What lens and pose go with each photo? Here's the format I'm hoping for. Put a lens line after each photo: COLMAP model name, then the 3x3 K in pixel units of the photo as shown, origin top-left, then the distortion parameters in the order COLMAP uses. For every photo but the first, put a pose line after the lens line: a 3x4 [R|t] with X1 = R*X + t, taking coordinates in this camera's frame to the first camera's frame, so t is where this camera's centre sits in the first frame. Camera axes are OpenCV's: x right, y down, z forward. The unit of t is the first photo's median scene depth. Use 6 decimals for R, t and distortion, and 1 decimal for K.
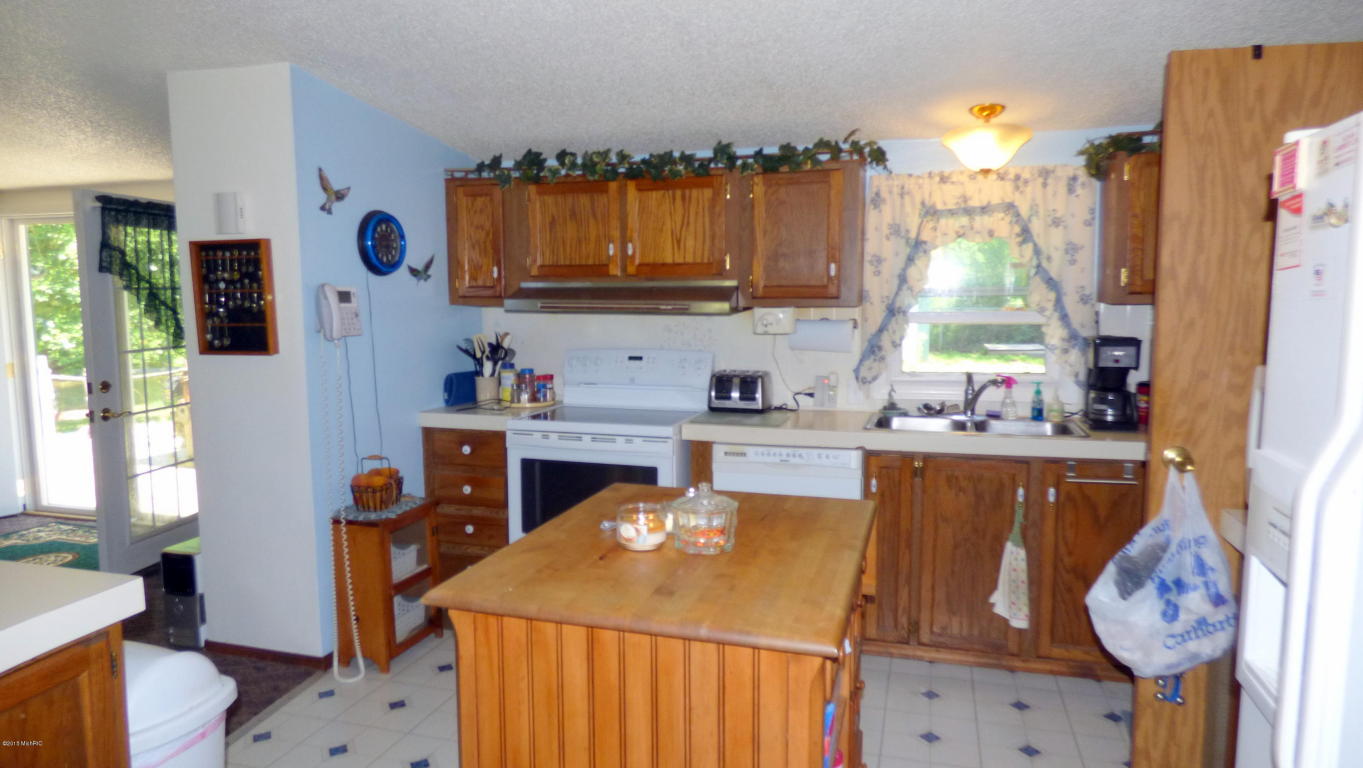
lens RADIAL K [[844.0, 0, 653.0], [0, 844.0, 385.2], [0, 0, 1]] dist [-0.065909, -0.001054]
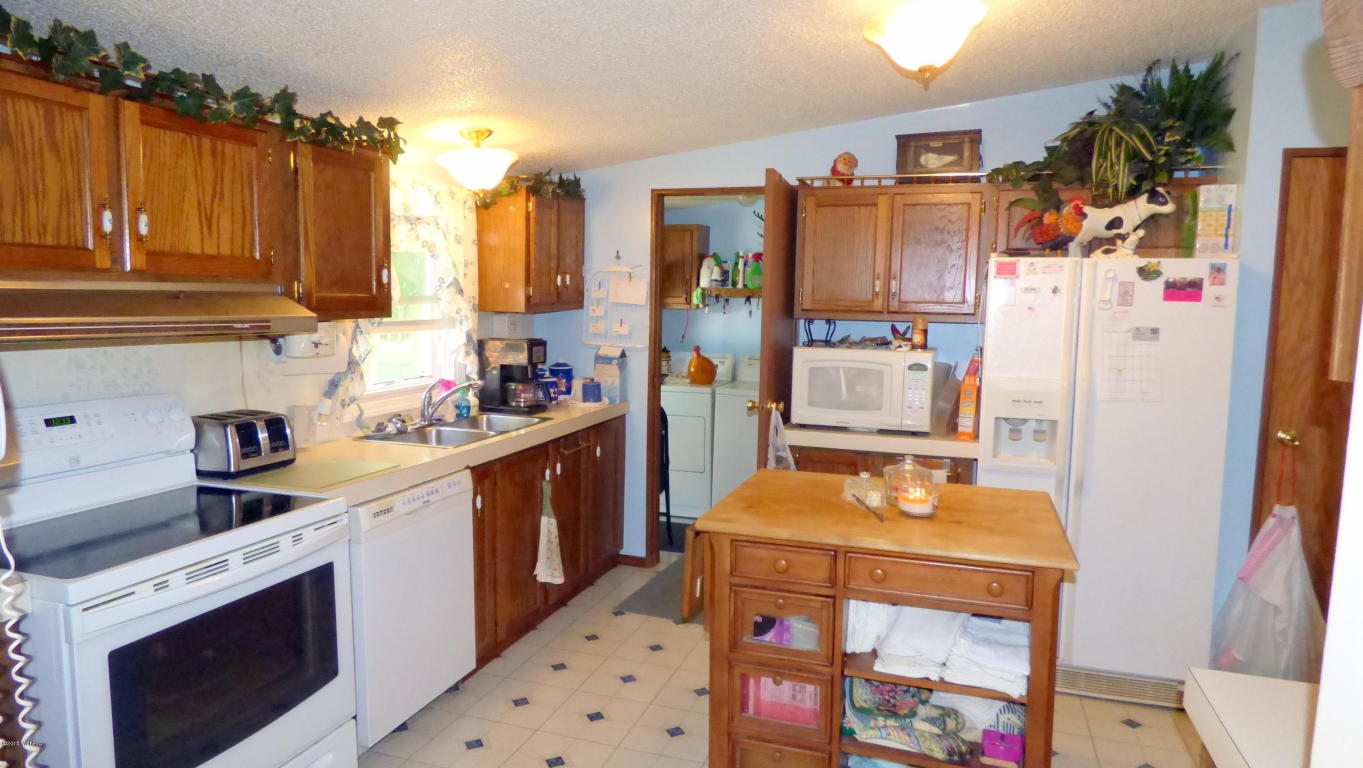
lens RADIAL K [[807.6, 0, 686.7], [0, 807.6, 377.9], [0, 0, 1]] dist [-0.012365, -0.020870]
pose [[0.003672, -0.090039, 0.995931, -0.577191], [0.088824, 0.992031, 0.089359, -0.075380], [-0.996041, 0.088135, 0.011640, 0.646417]]
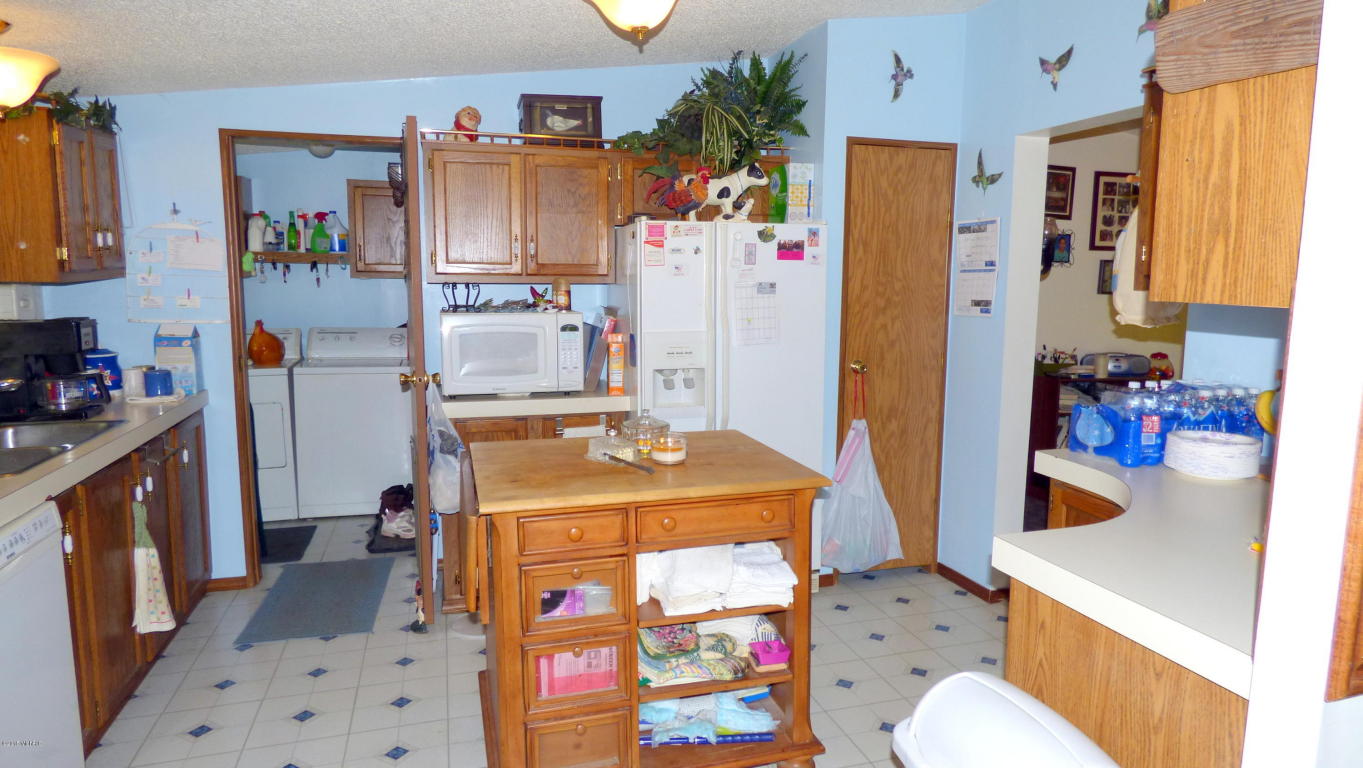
lens RADIAL K [[814.6, 0, 684.8], [0, 814.6, 376.0], [0, 0, 1]] dist [-0.005759, -0.005077]
pose [[-0.573923, -0.098715, 0.812938, -0.508071], [0.085710, 0.980015, 0.179513, -0.085206], [-0.814412, 0.172703, -0.553992, 0.818239]]
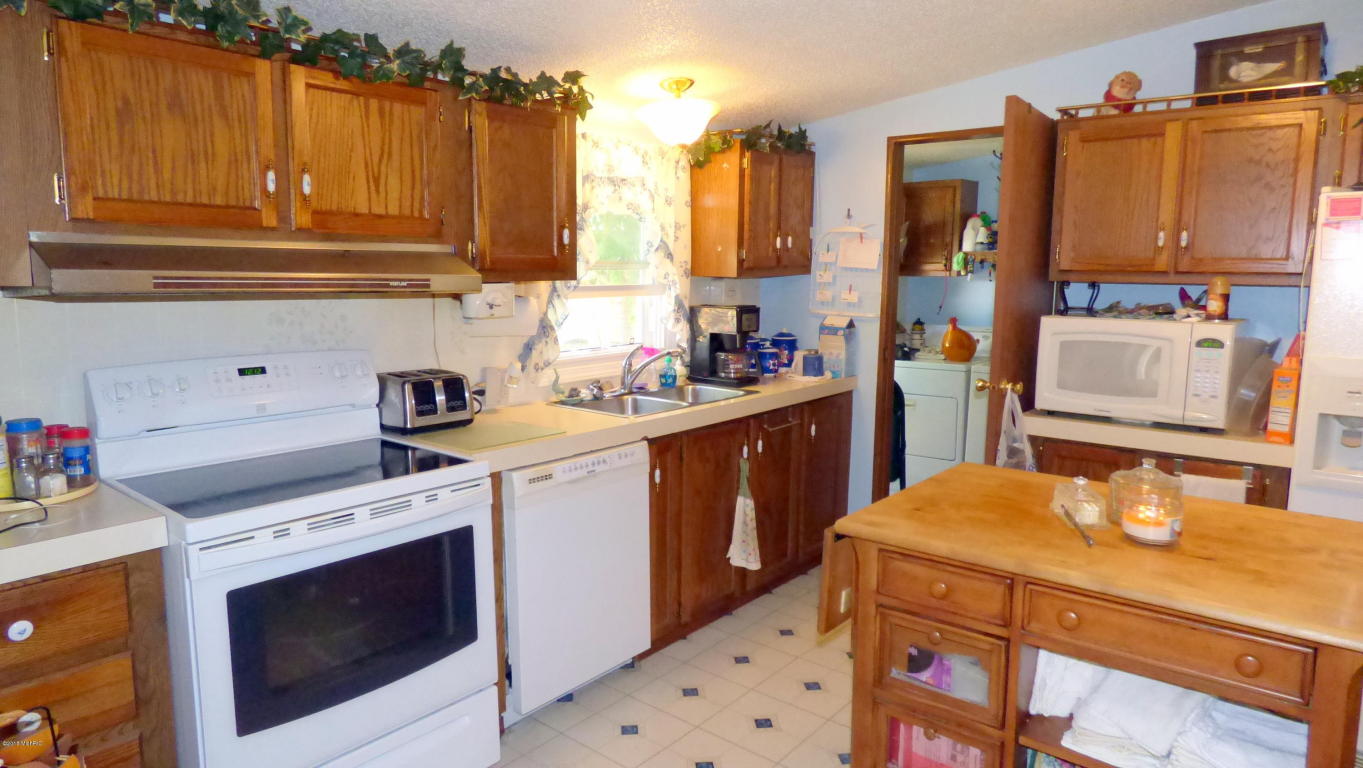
lens RADIAL K [[807.6, 0, 686.7], [0, 807.6, 377.9], [0, 0, 1]] dist [-0.012365, -0.020870]
pose [[0.360104, -0.112106, 0.926152, -0.470019], [0.089748, 0.992312, 0.085219, -0.052209], [-0.928585, 0.052433, 0.367396, 0.562264]]
